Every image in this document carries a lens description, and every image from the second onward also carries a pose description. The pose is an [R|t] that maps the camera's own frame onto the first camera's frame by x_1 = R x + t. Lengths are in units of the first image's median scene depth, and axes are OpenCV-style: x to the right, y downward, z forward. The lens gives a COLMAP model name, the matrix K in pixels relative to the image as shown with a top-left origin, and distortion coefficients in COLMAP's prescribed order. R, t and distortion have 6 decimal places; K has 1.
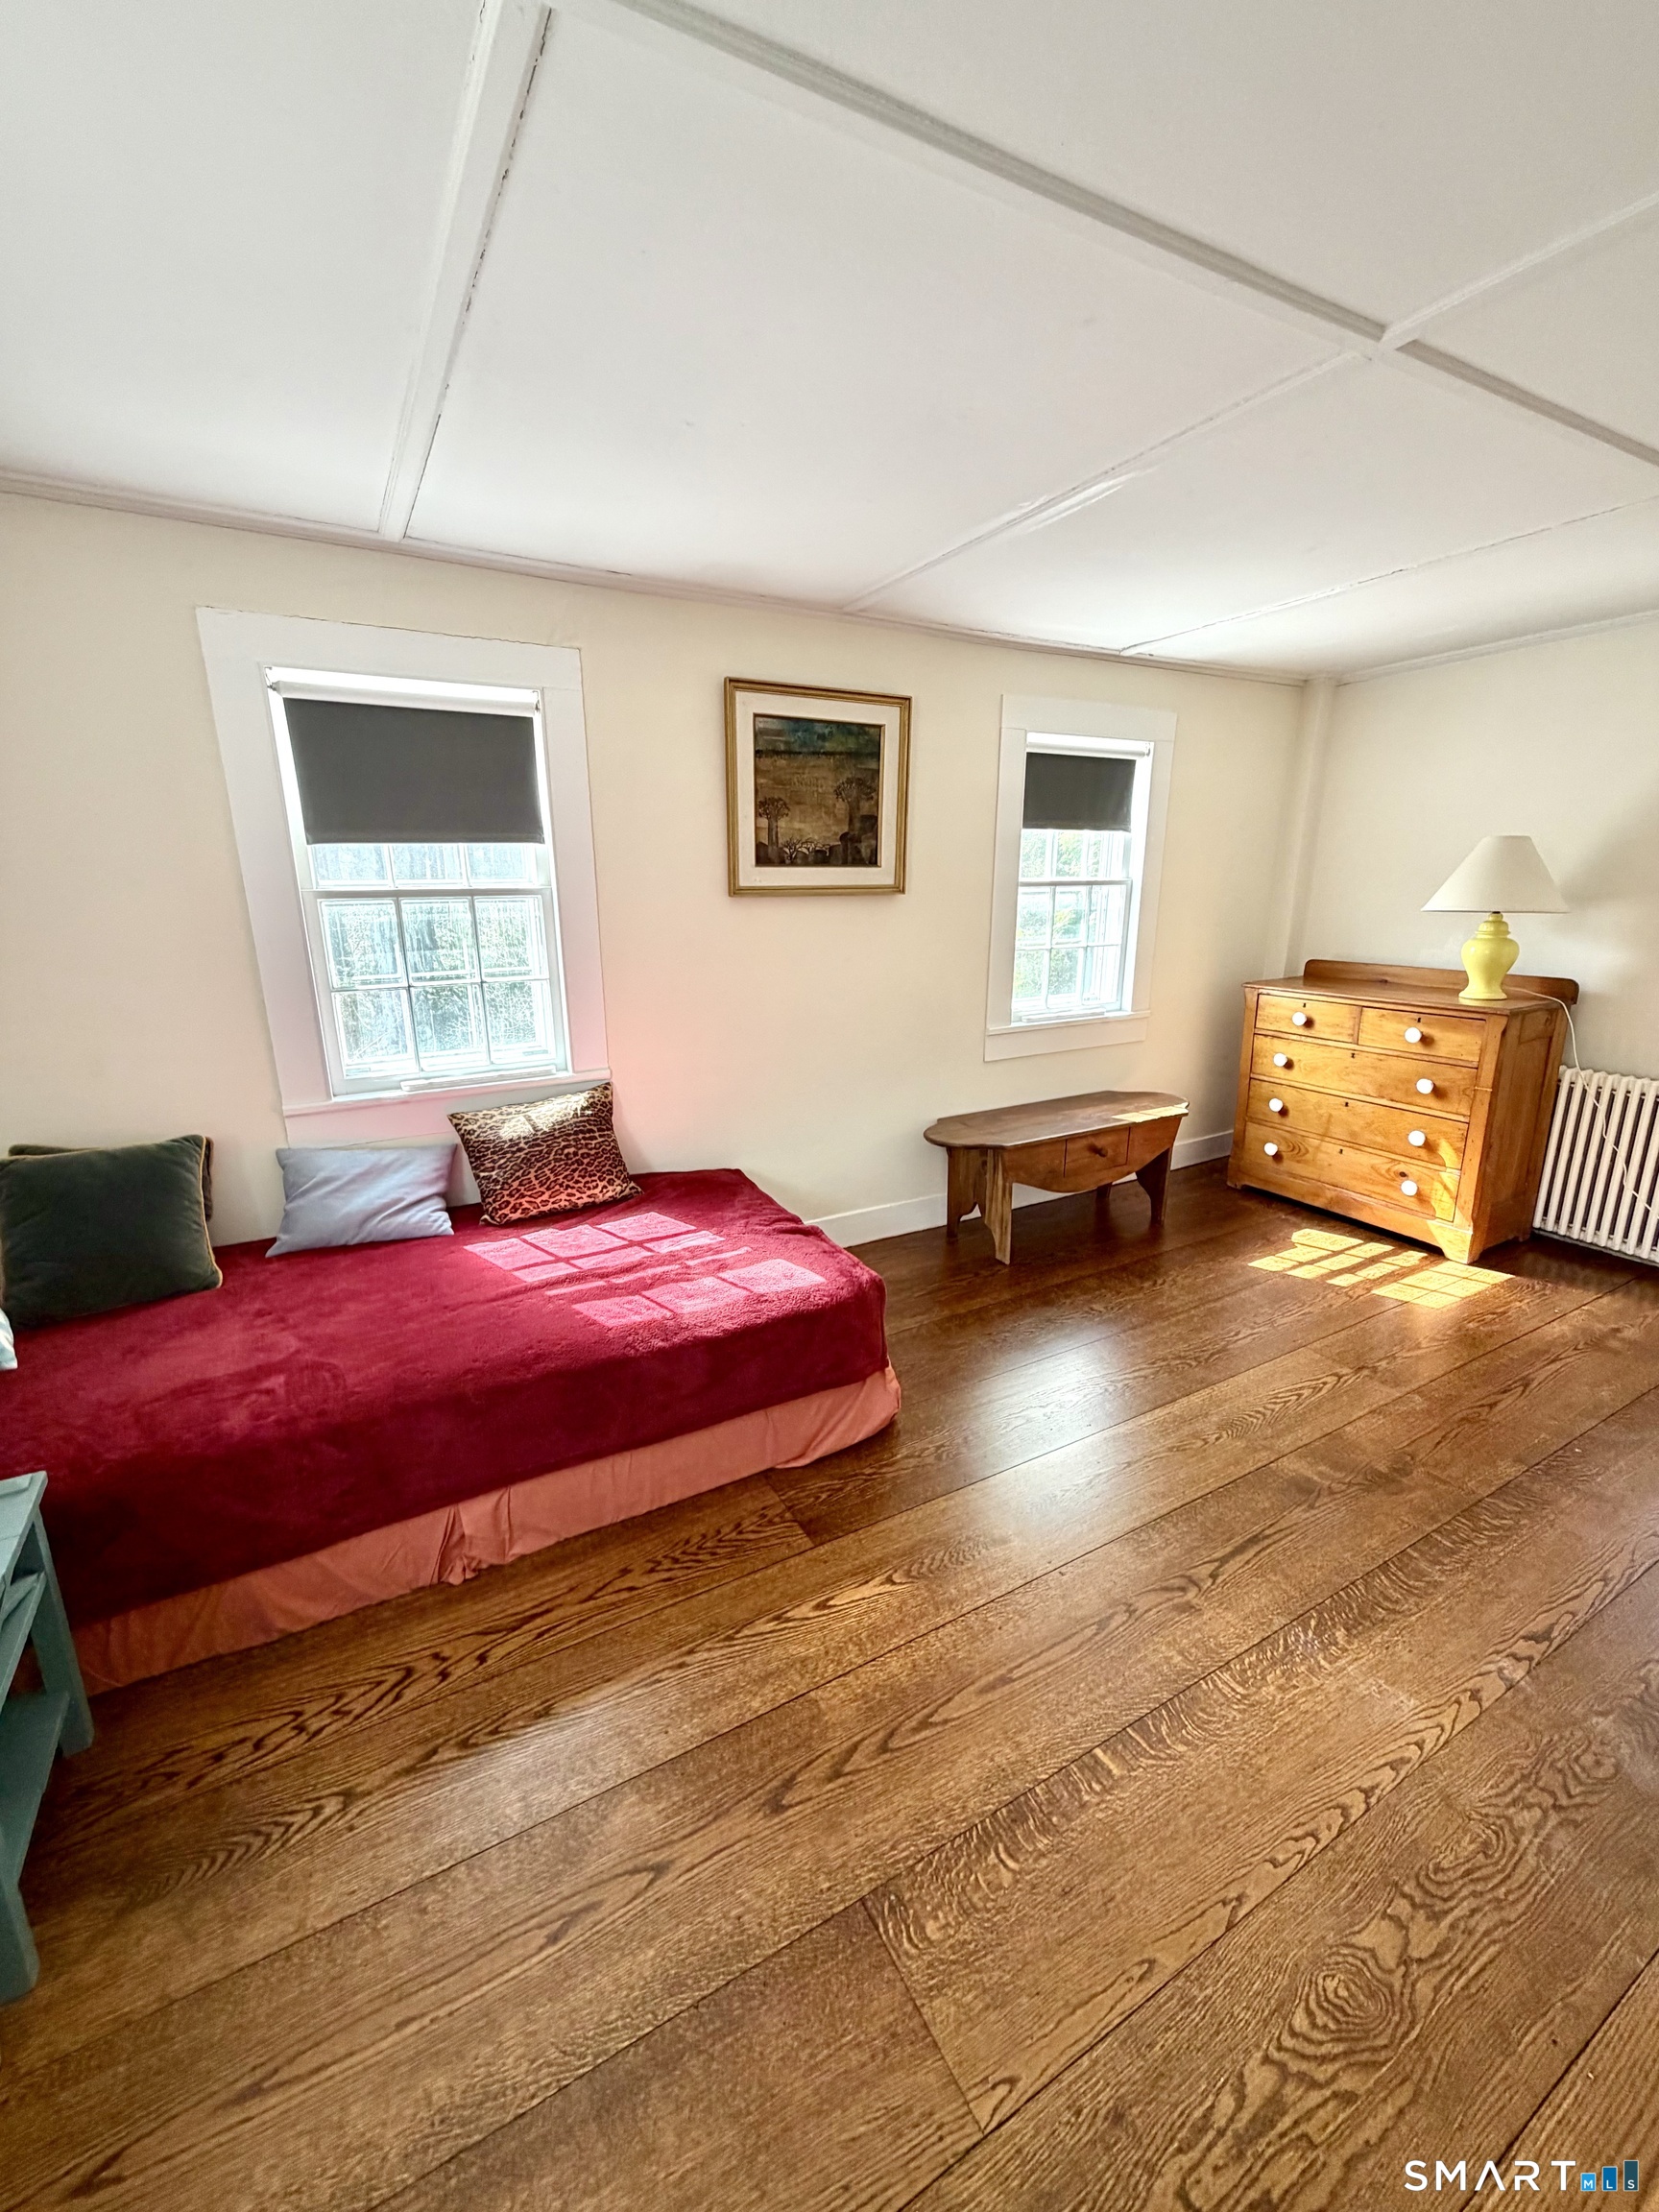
lens RADIAL K [[884.9, 0, 820.5], [0, 884.9, 1100.3], [0, 0, 1]] dist [-0.001991, -0.000121]
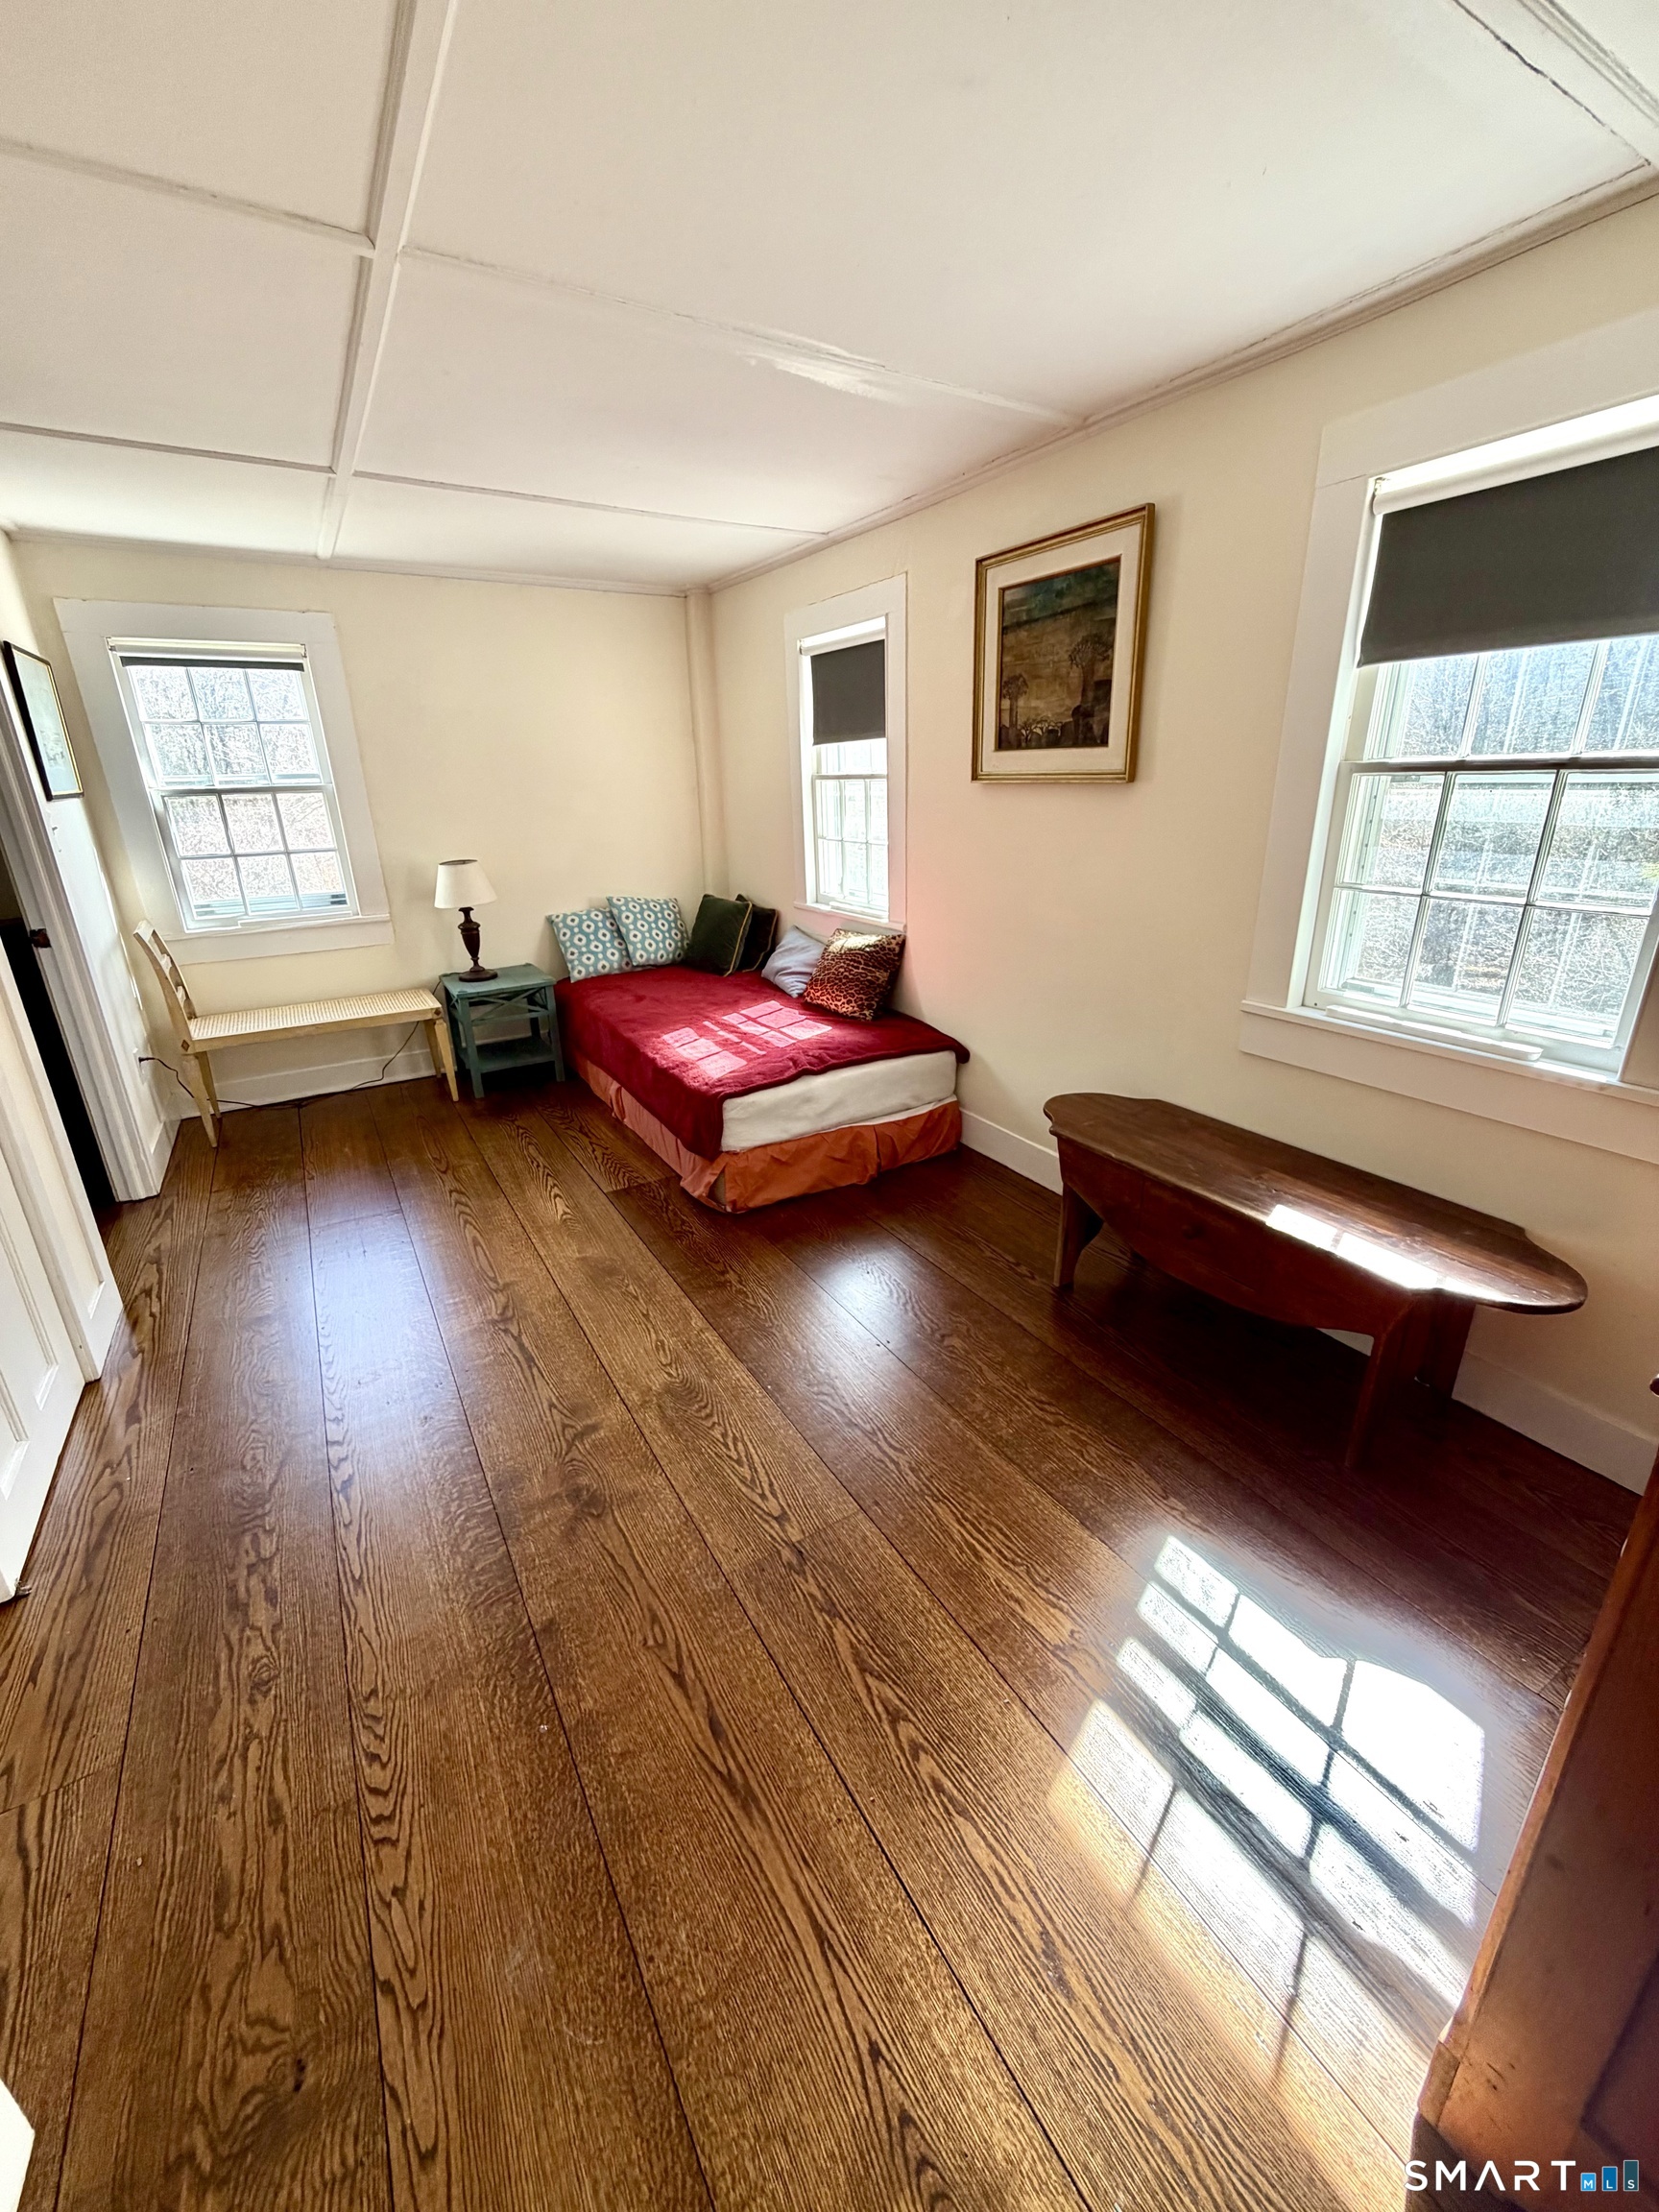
lens RADIAL K [[884.9, 0, 834.7], [0, 884.9, 1100.4], [0, 0, 1]] dist [-0.001991, -0.000121]
pose [[0.038731, 0.349474, -0.936145, 0.975239], [-0.233846, 0.914003, 0.331533, -0.191461], [0.971502, 0.206073, 0.117123, 0.782959]]
